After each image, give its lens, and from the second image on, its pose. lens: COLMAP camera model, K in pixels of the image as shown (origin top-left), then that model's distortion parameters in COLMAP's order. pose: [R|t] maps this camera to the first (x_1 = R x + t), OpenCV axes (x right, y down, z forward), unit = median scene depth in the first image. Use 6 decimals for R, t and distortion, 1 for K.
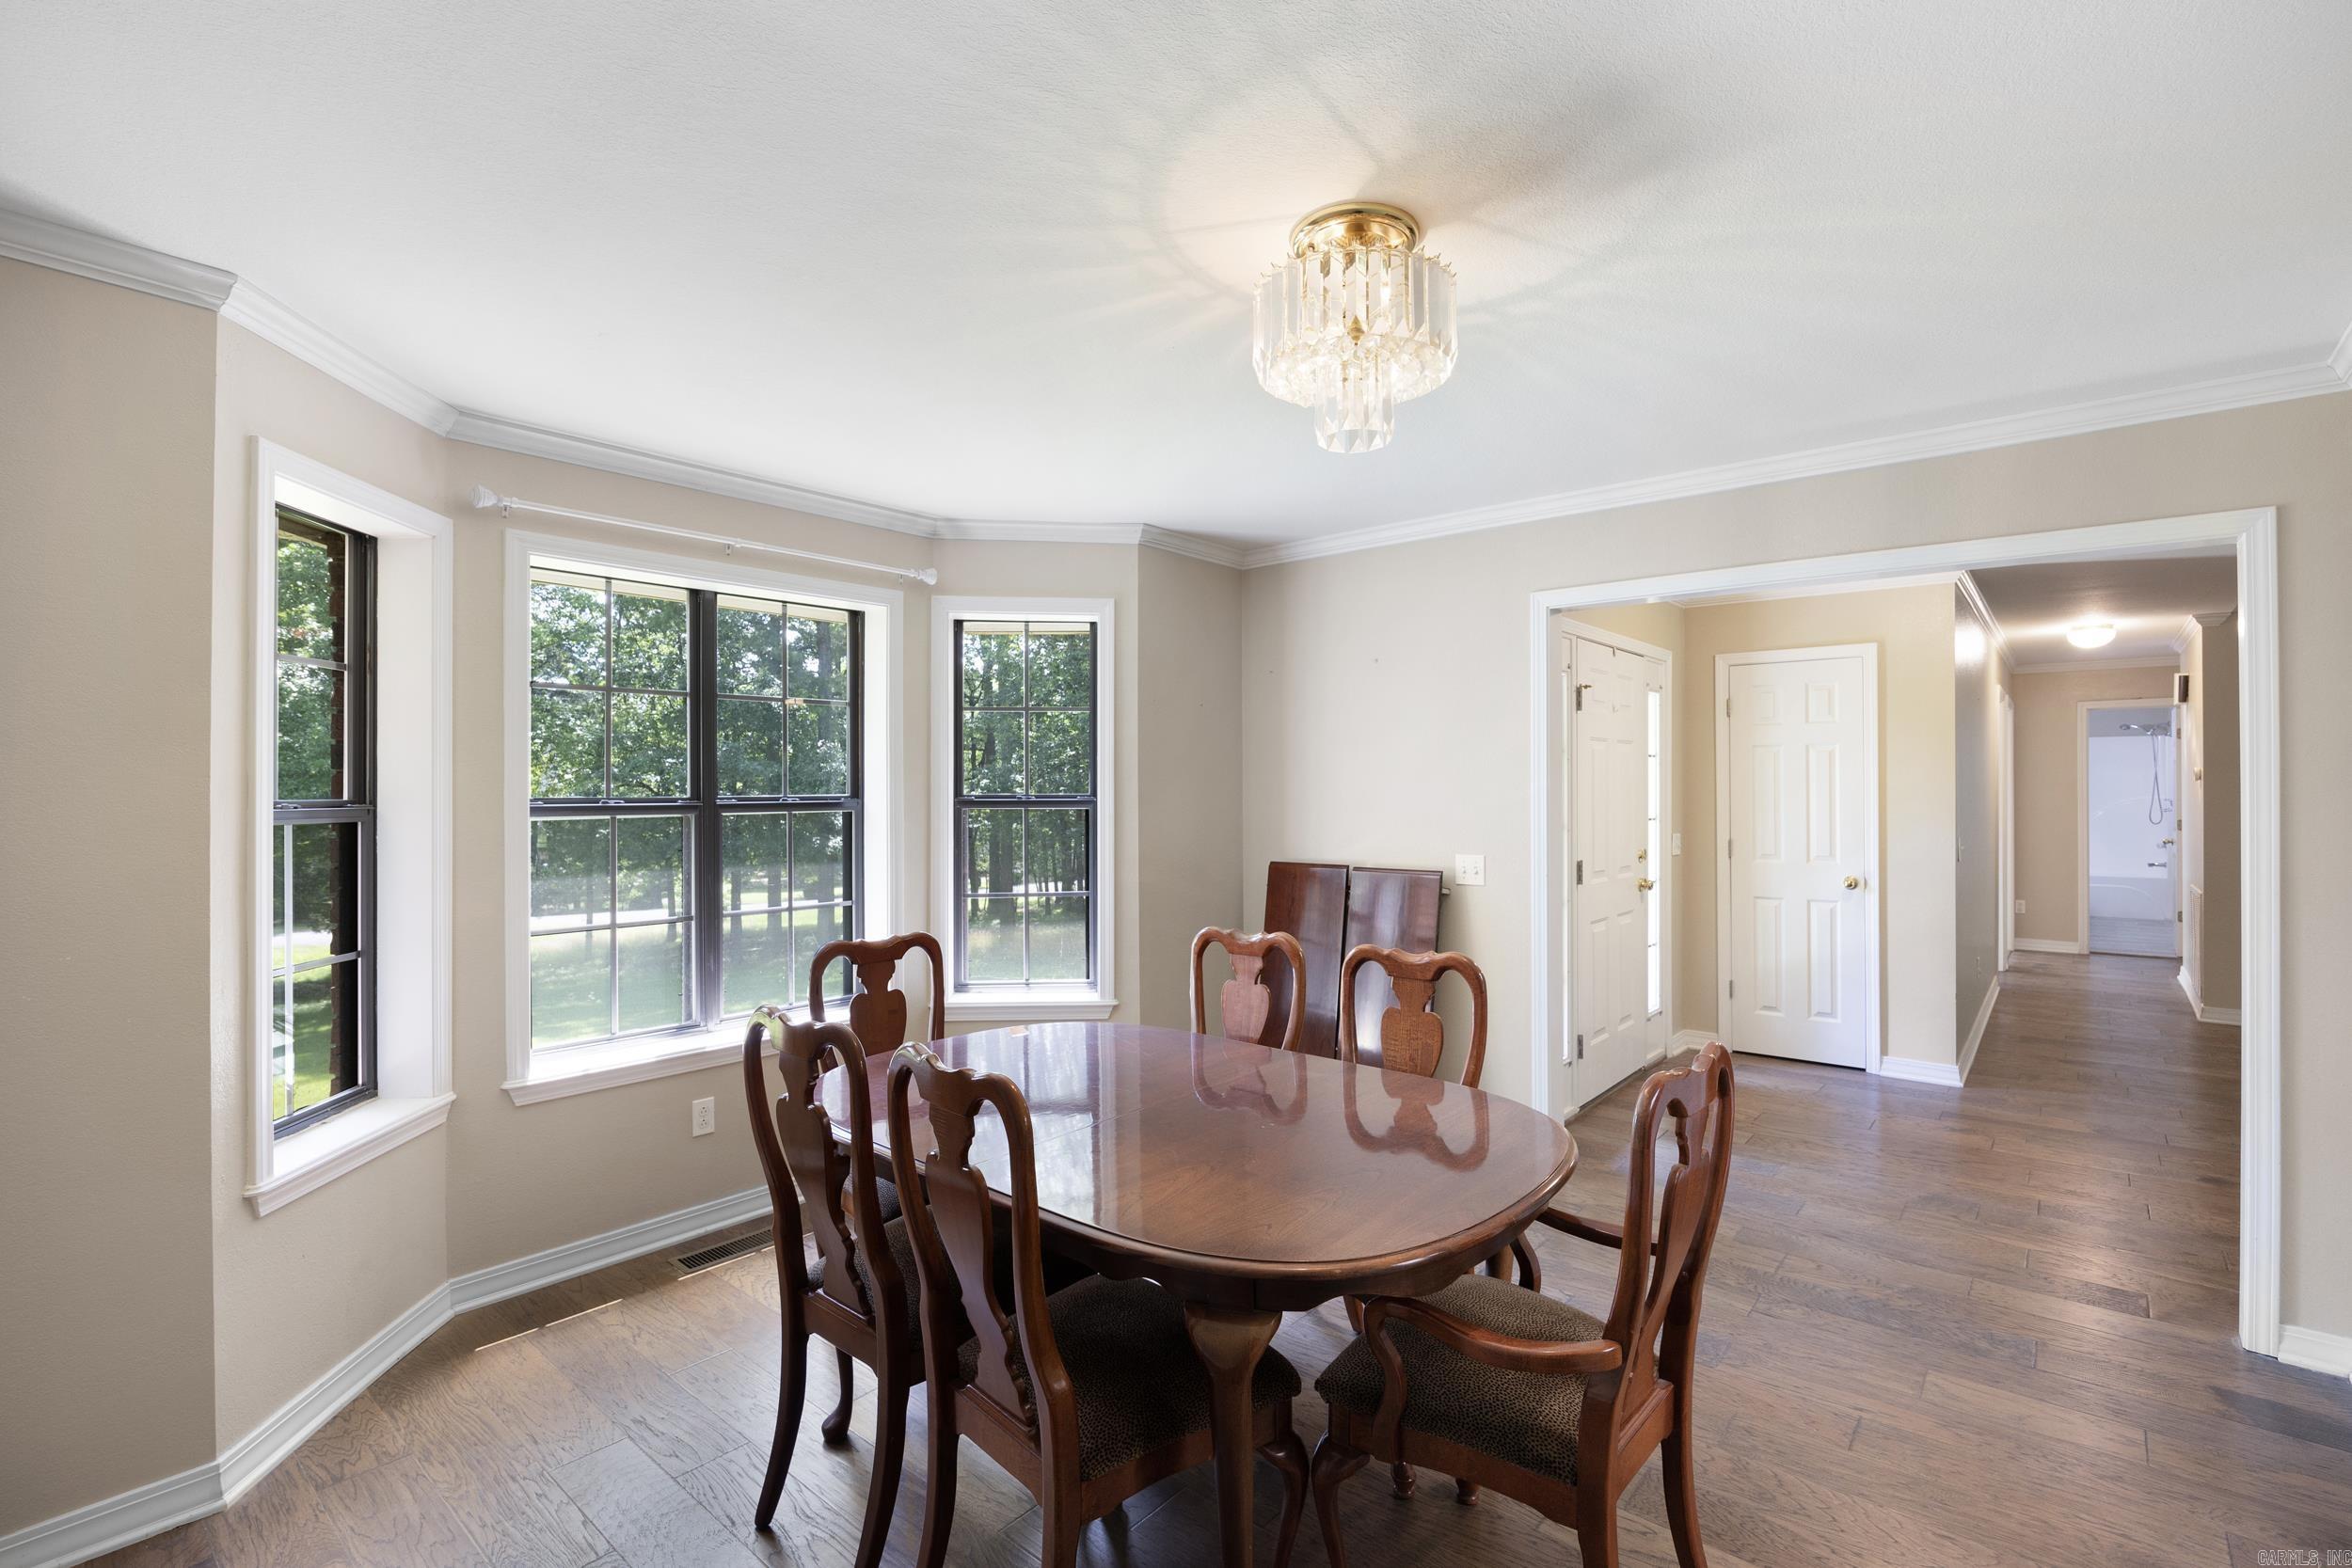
lens RADIAL K [[1071.7, 0, 1169.7], [0, 1071.7, 771.4], [0, 0, 1]] dist [-0.010327, 0.000849]
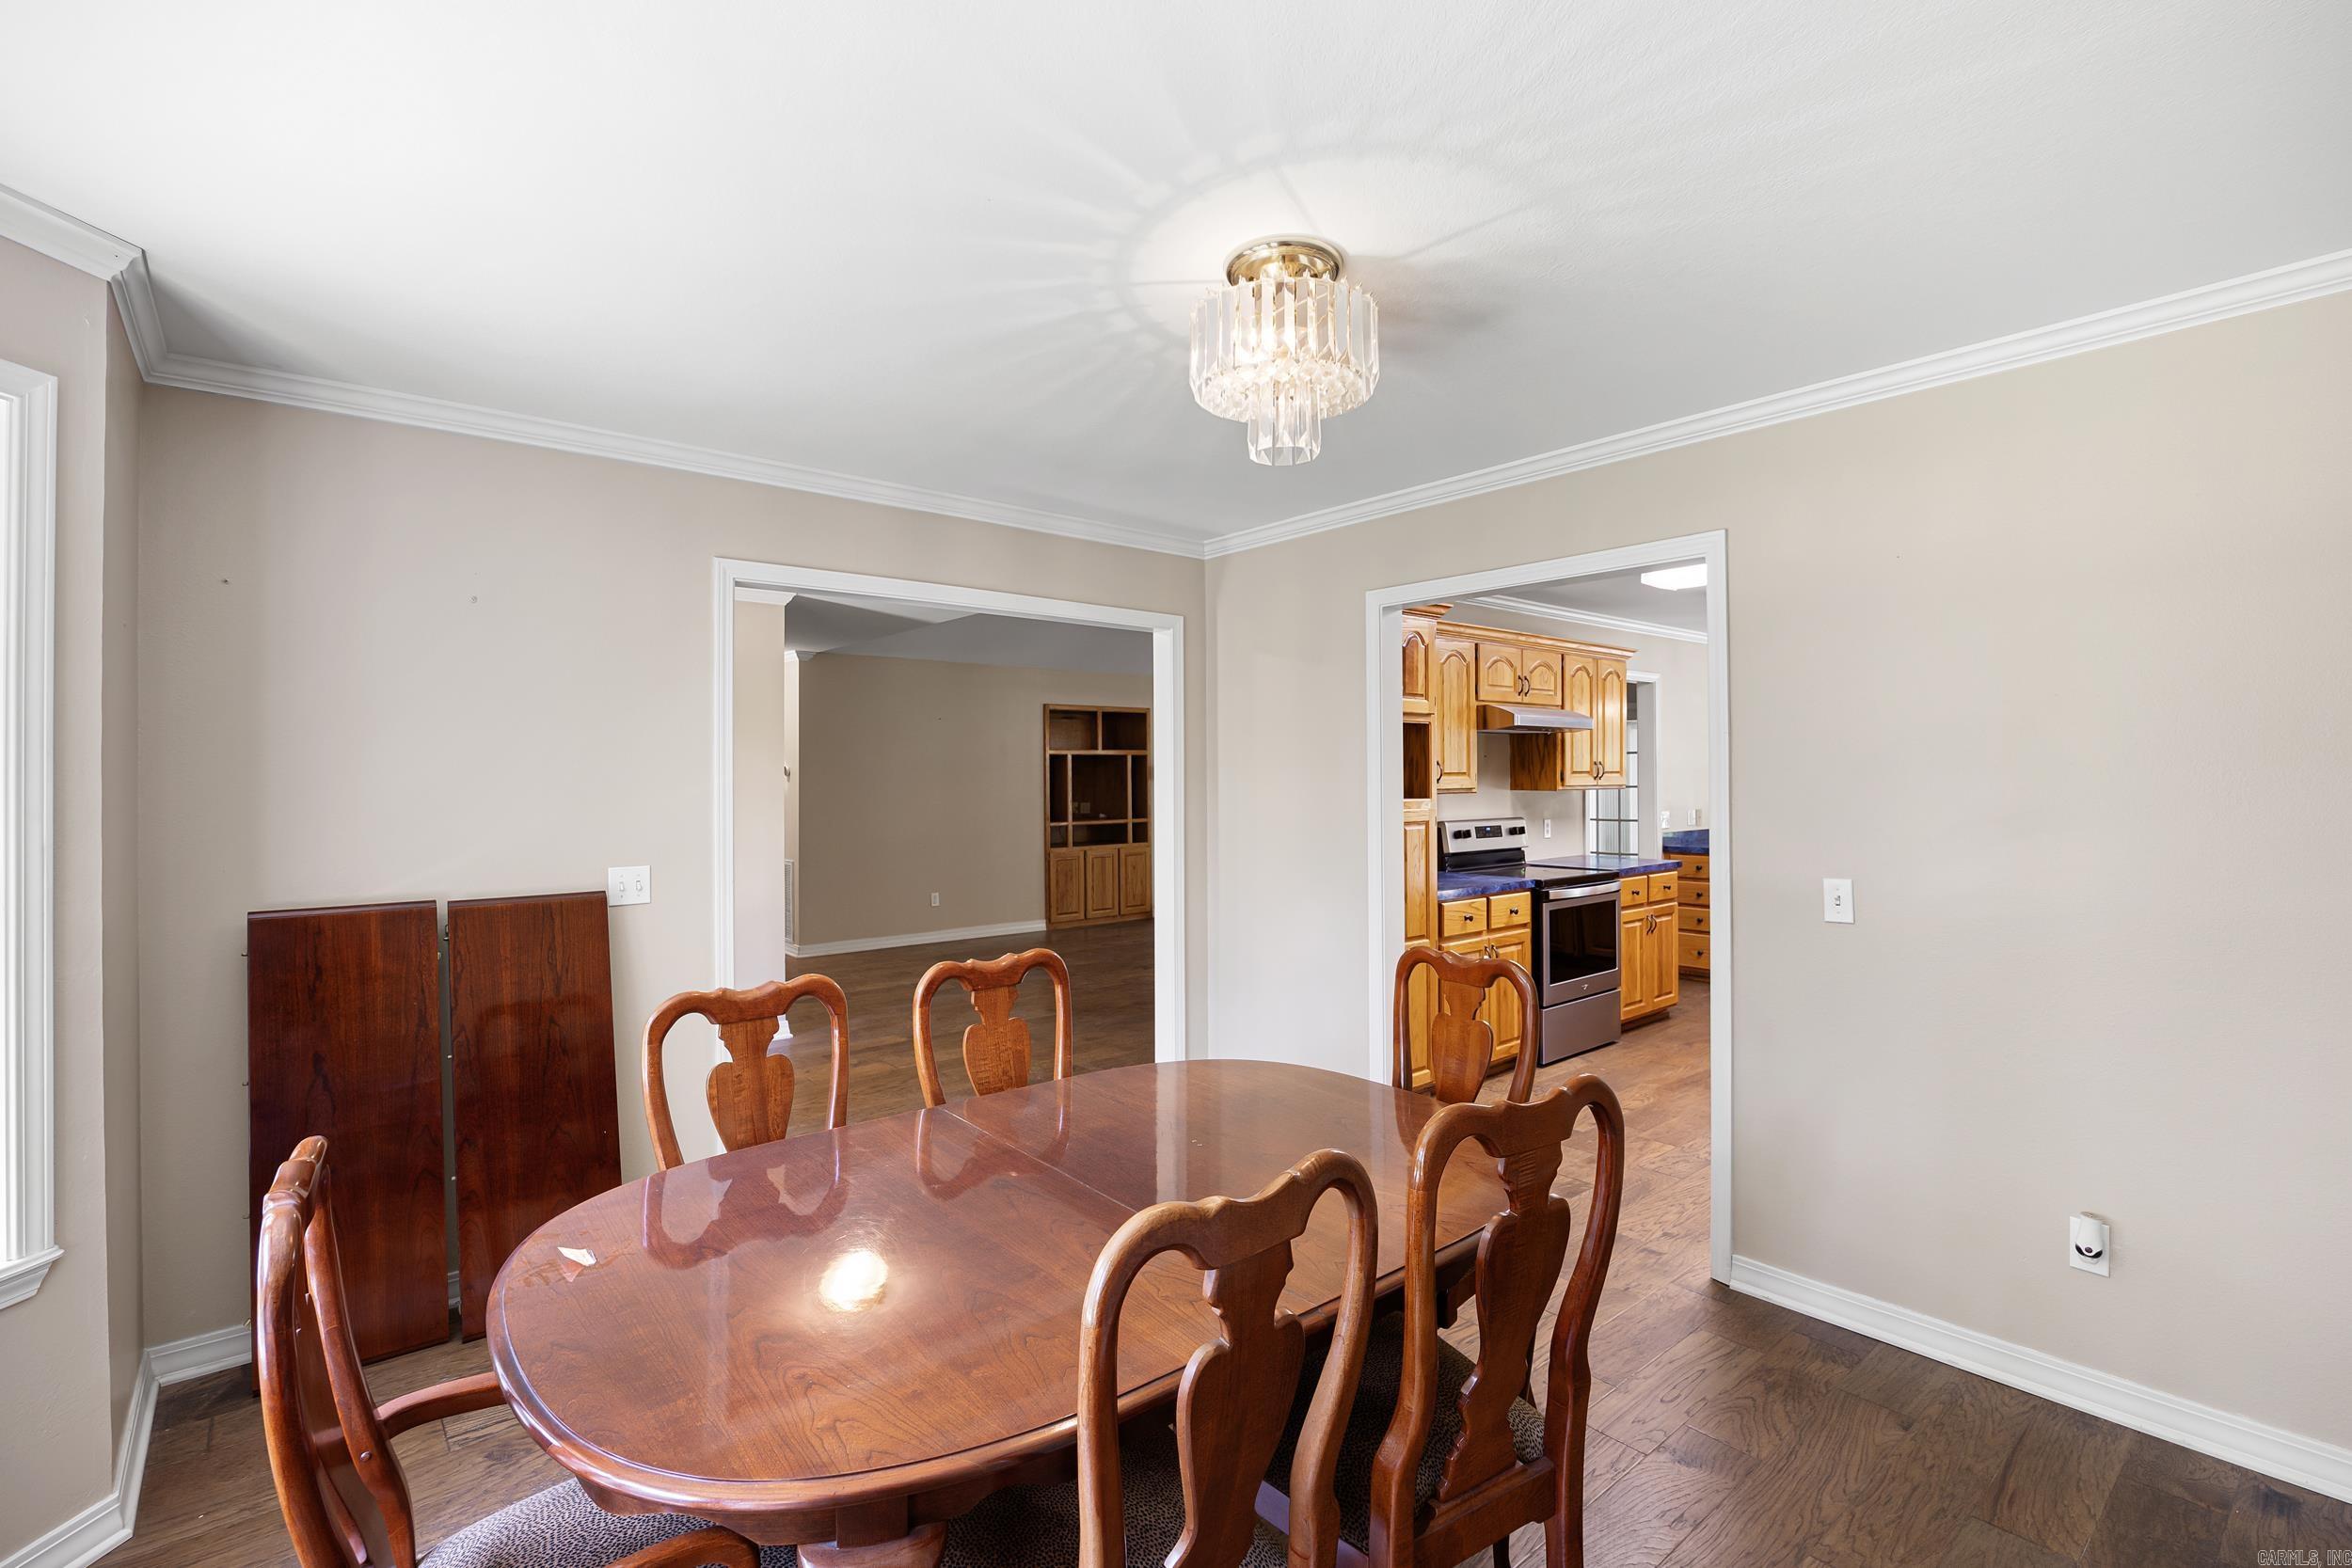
lens RADIAL K [[1071.7, 0, 1209.8], [0, 1071.7, 778.4], [0, 0, 1]] dist [-0.010327, 0.000849]
pose [[0.122390, -0.003321, 0.992476, -0.811359], [-0.010960, 0.999929, 0.004697, 0.006861], [-0.992422, -0.011453, 0.122345, 0.842862]]
